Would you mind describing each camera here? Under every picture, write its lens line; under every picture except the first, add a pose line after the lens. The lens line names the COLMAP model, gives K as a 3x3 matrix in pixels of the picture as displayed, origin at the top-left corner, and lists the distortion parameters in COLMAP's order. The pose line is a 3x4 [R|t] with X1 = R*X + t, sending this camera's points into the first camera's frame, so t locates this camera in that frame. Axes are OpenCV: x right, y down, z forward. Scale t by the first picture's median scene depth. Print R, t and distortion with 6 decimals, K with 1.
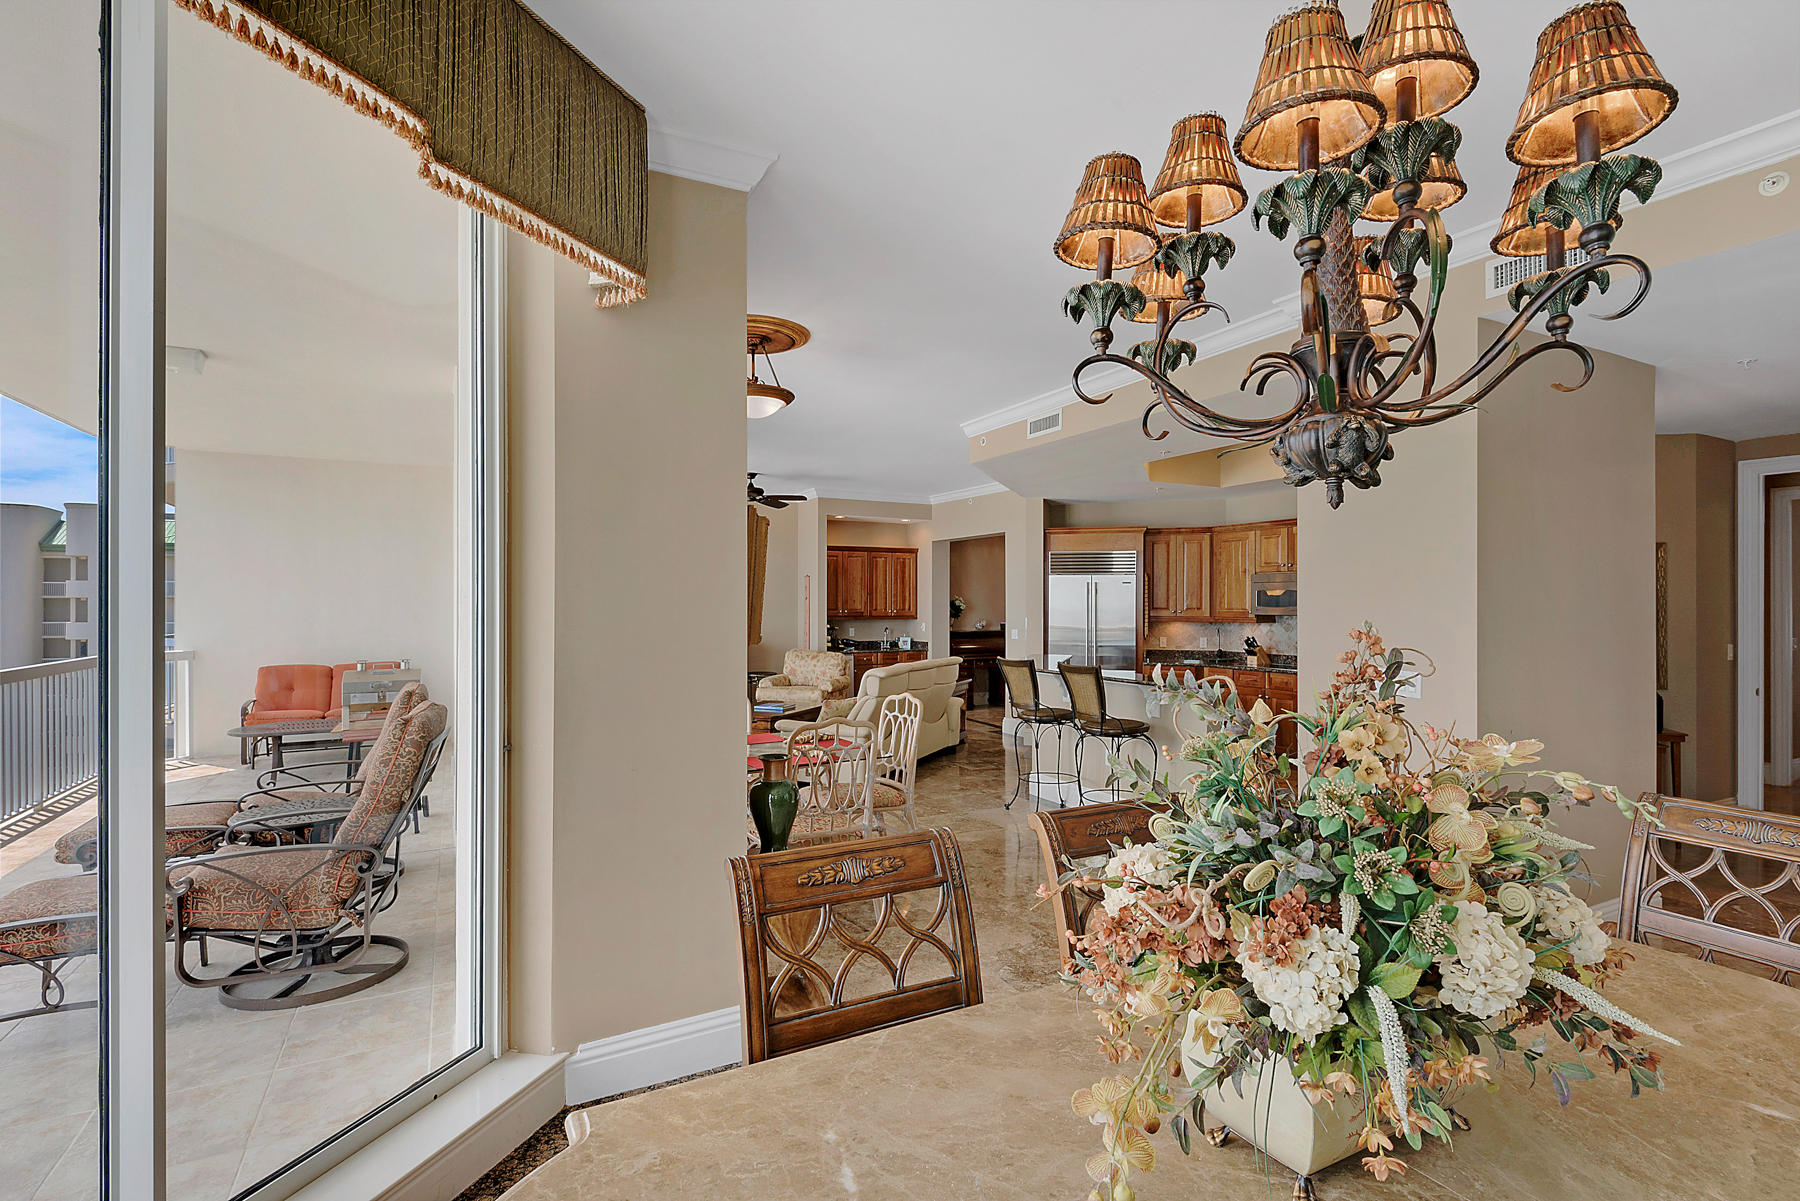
lens RADIAL K [[841.1, 0, 906.3], [0, 841.1, 595.5], [0, 0, 1]] dist [0.026608, -0.000001]
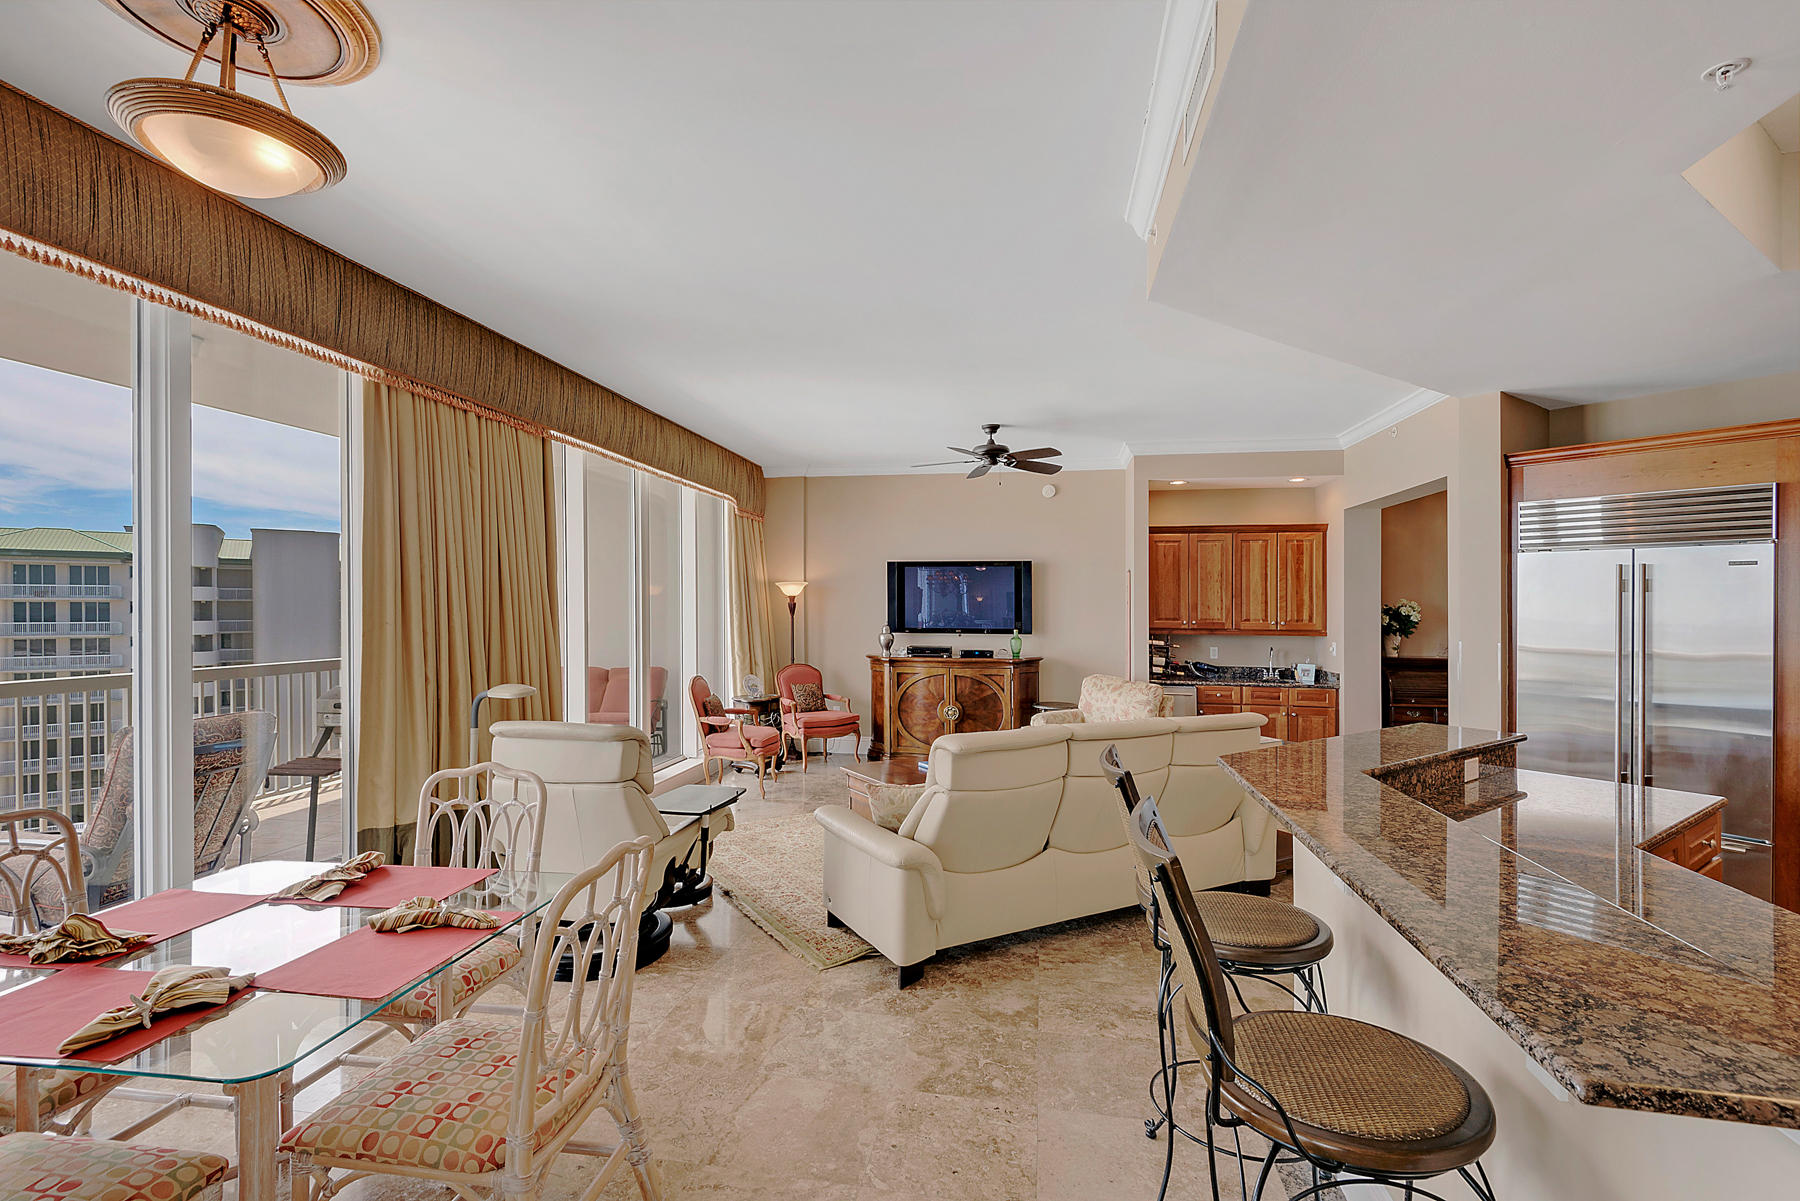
lens RADIAL K [[804.8, 0, 893.7], [0, 804.8, 599.7], [0, 0, 1]] dist [0.027703, -0.020036]
pose [[0.787677, -0.001113, -0.616088, 0.172914], [-0.000596, 0.999997, -0.002569, 0.003477], [0.616088, 0.002391, 0.787673, 0.425758]]
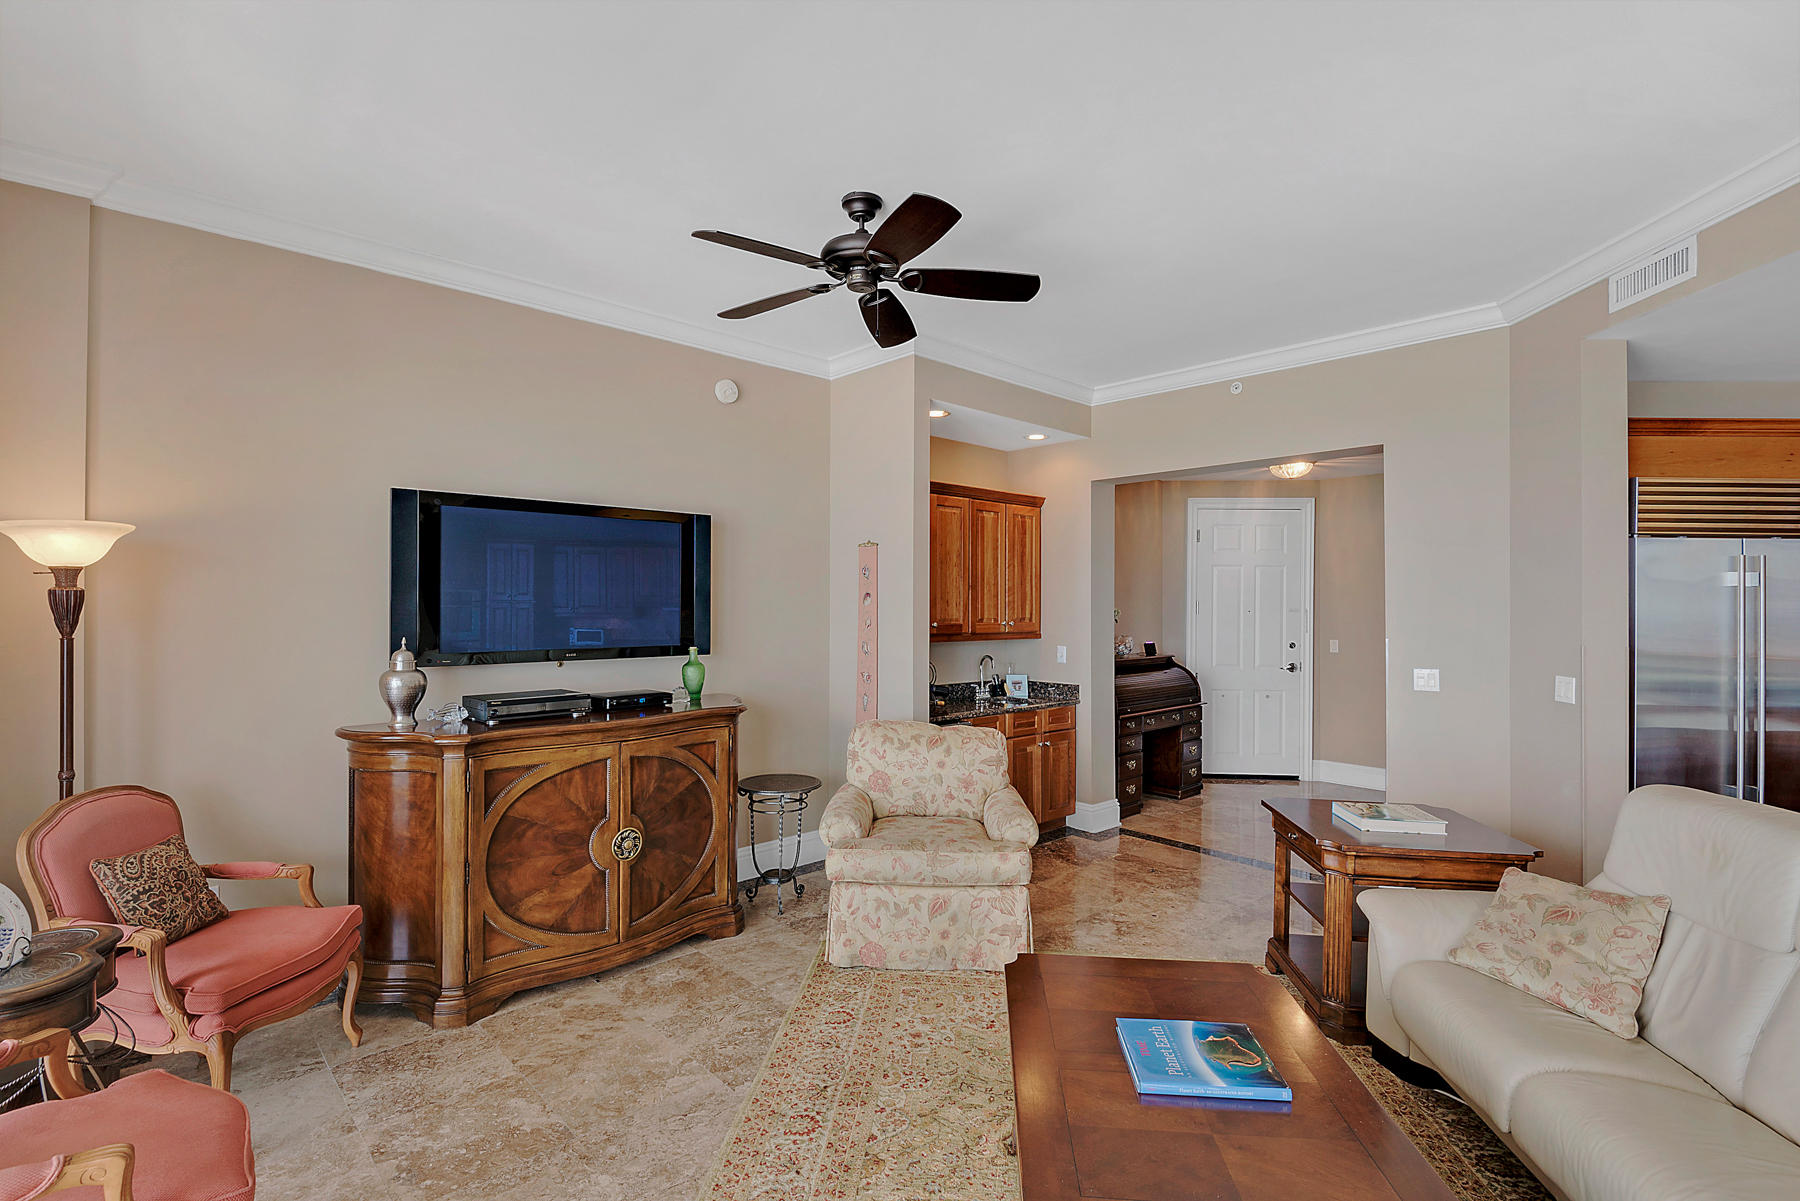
lens RADIAL K [[841.1, 0, 906.3], [0, 841.1, 595.5], [0, 0, 1]] dist [0.026608, -0.000001]
pose [[0.963217, 0.005877, 0.268661, -0.263252], [-0.005285, 0.999982, -0.002929, 0.005756], [-0.268673, 0.001402, 0.963230, 0.706338]]
